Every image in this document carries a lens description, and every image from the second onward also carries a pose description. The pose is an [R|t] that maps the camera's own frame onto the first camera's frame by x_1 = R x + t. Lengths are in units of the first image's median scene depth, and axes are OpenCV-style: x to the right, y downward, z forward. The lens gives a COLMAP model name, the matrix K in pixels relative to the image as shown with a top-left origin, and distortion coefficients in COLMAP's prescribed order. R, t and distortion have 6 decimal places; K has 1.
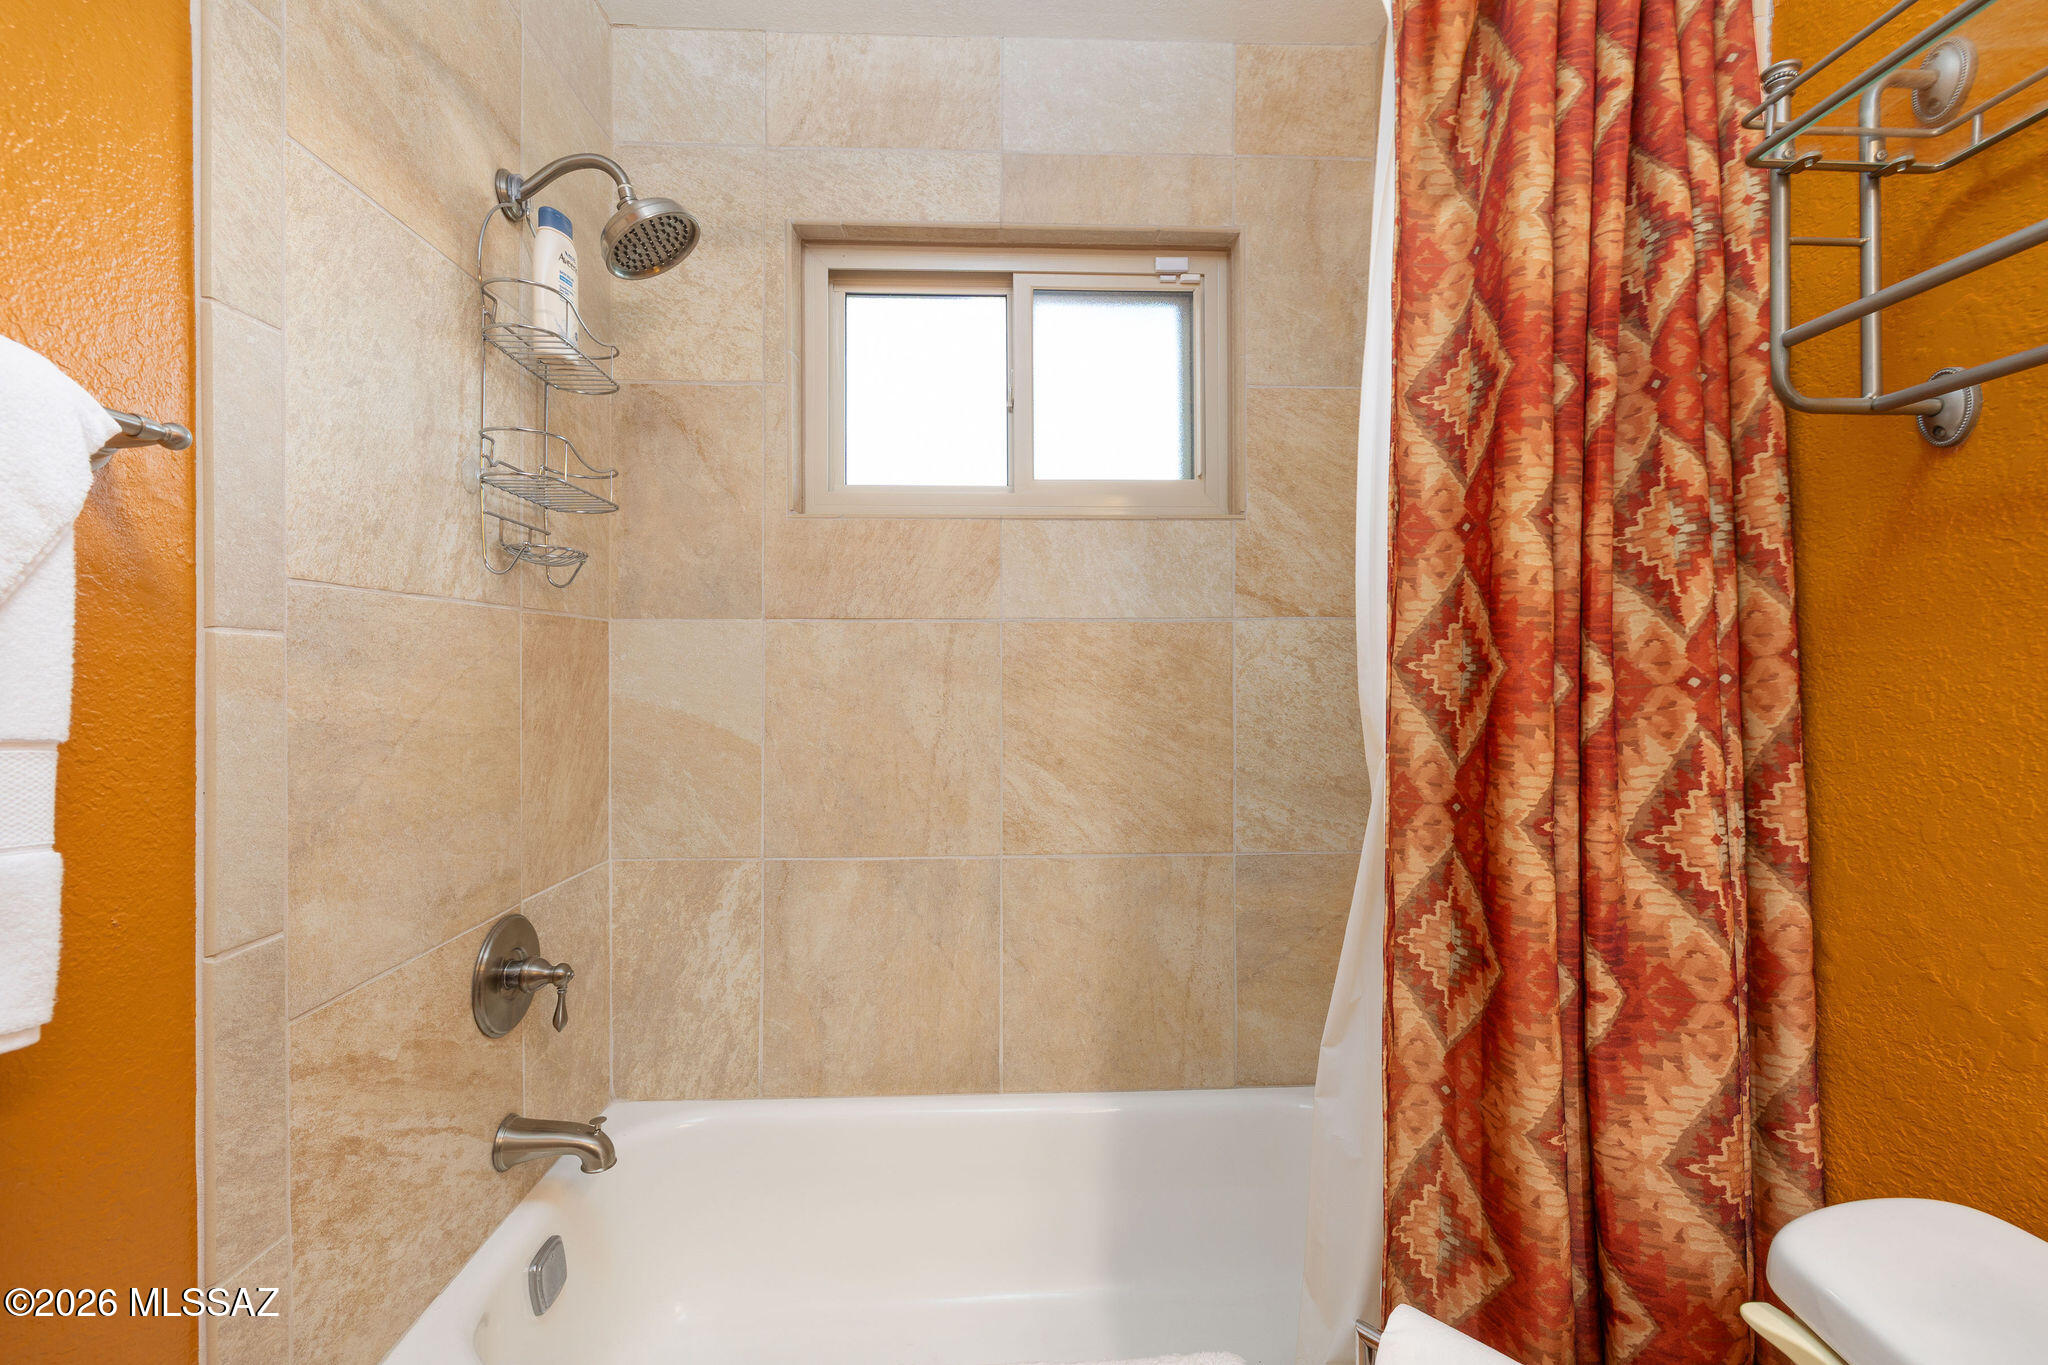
lens RADIAL K [[866.0, 0, 1019.5], [0, 866.0, 681.0], [0, 0, 1]] dist [-0.000356, -0.000223]
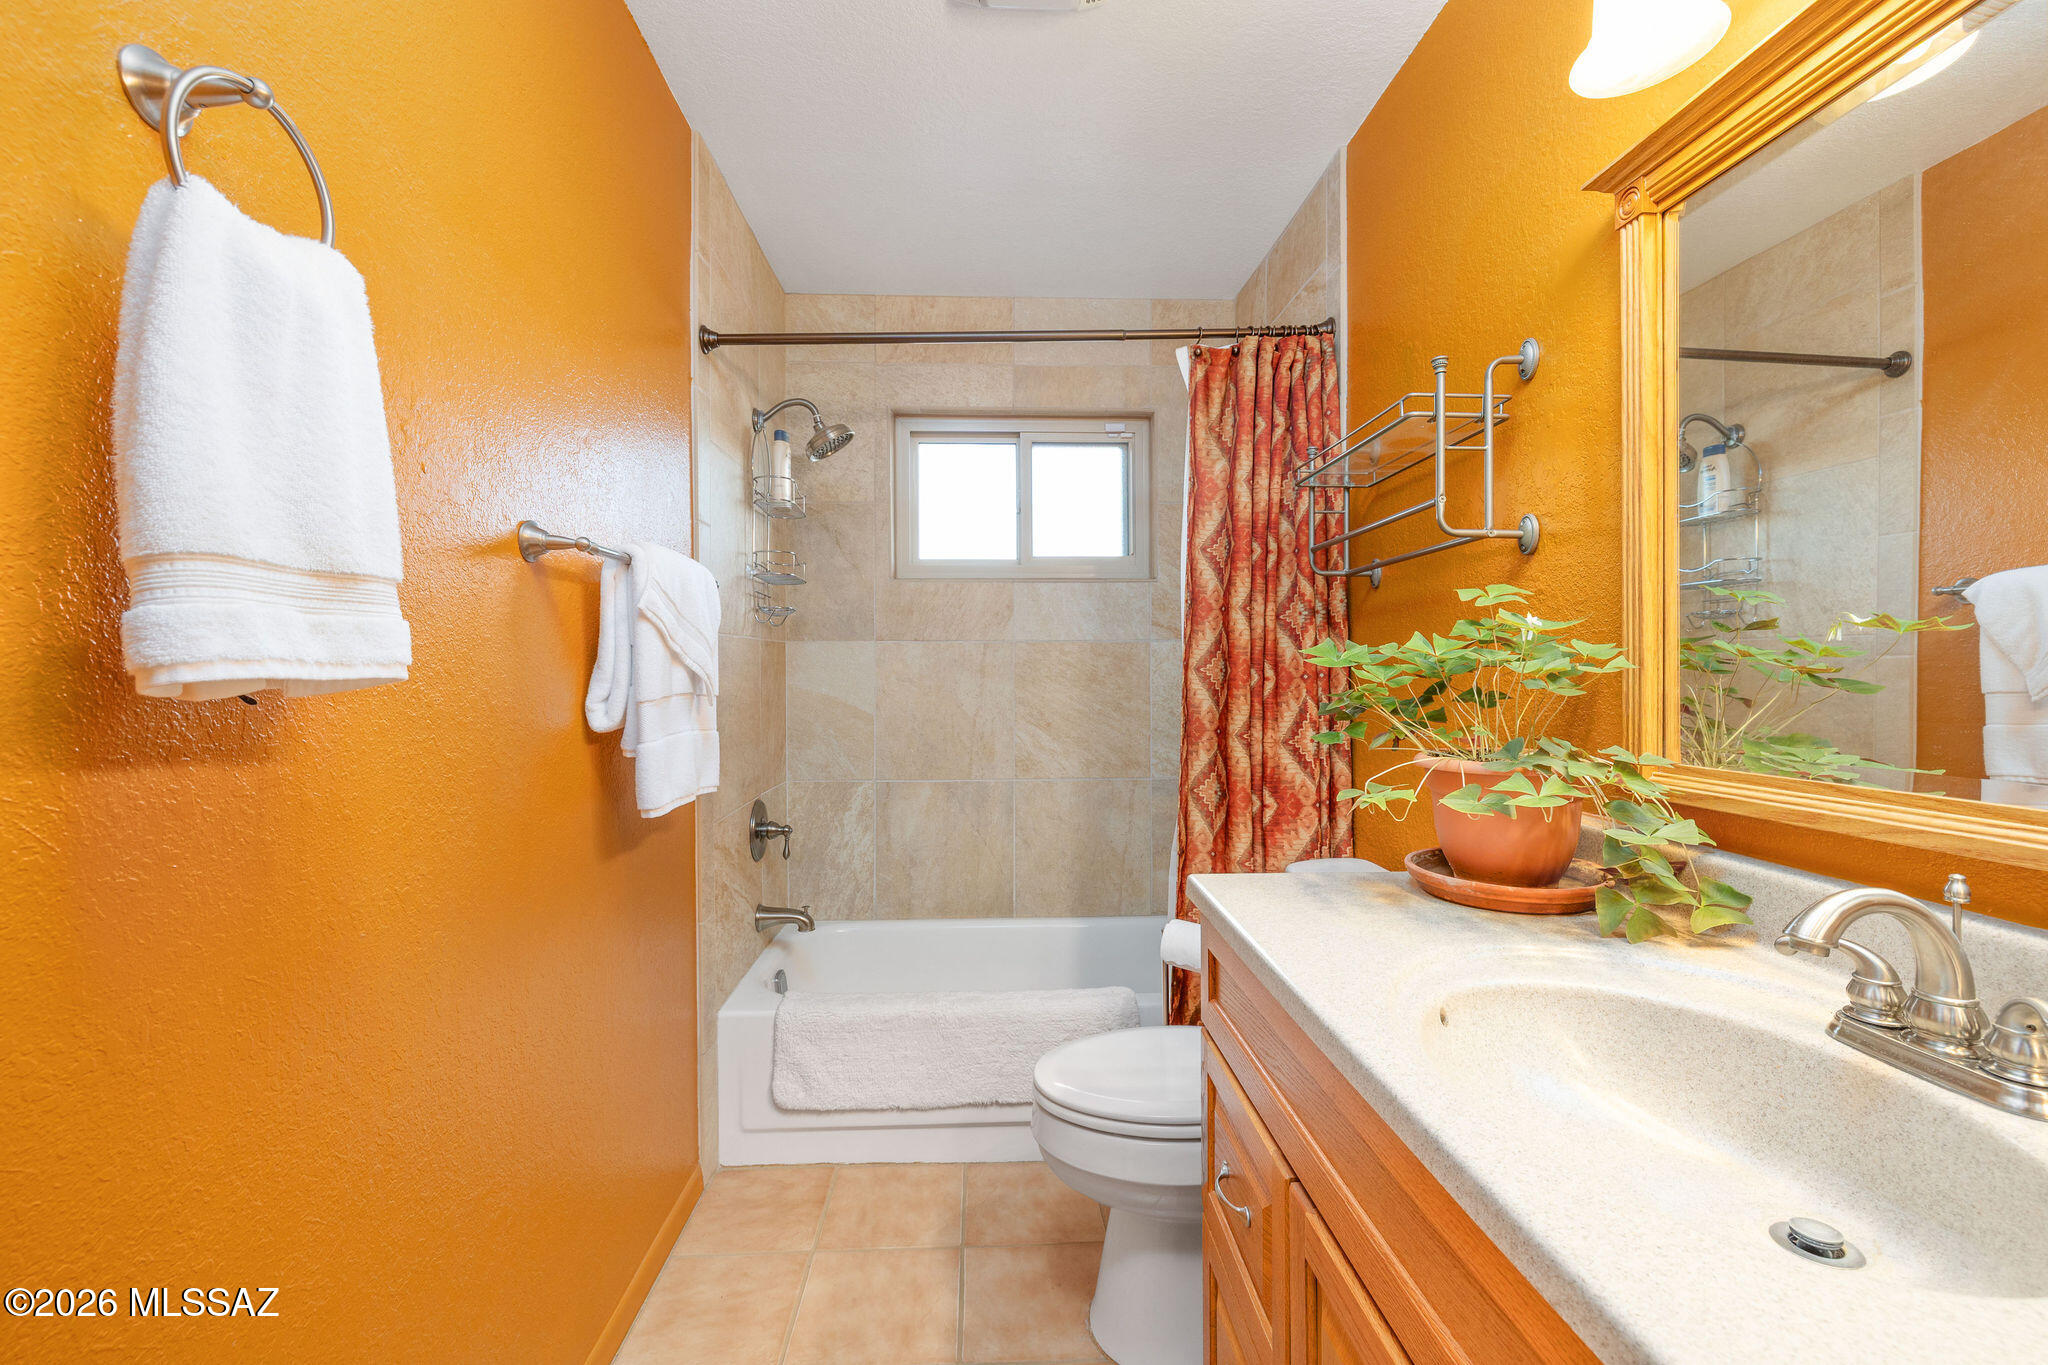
lens RADIAL K [[866.0, 0, 1019.5], [0, 866.0, 681.0], [0, 0, 1]] dist [-0.000356, -0.000223]
pose [[0.999991, -0.001116, 0.004124, -0.017405], [0.001106, 0.999996, 0.002517, 0.003258], [-0.004127, -0.002512, 0.999988, -0.717226]]
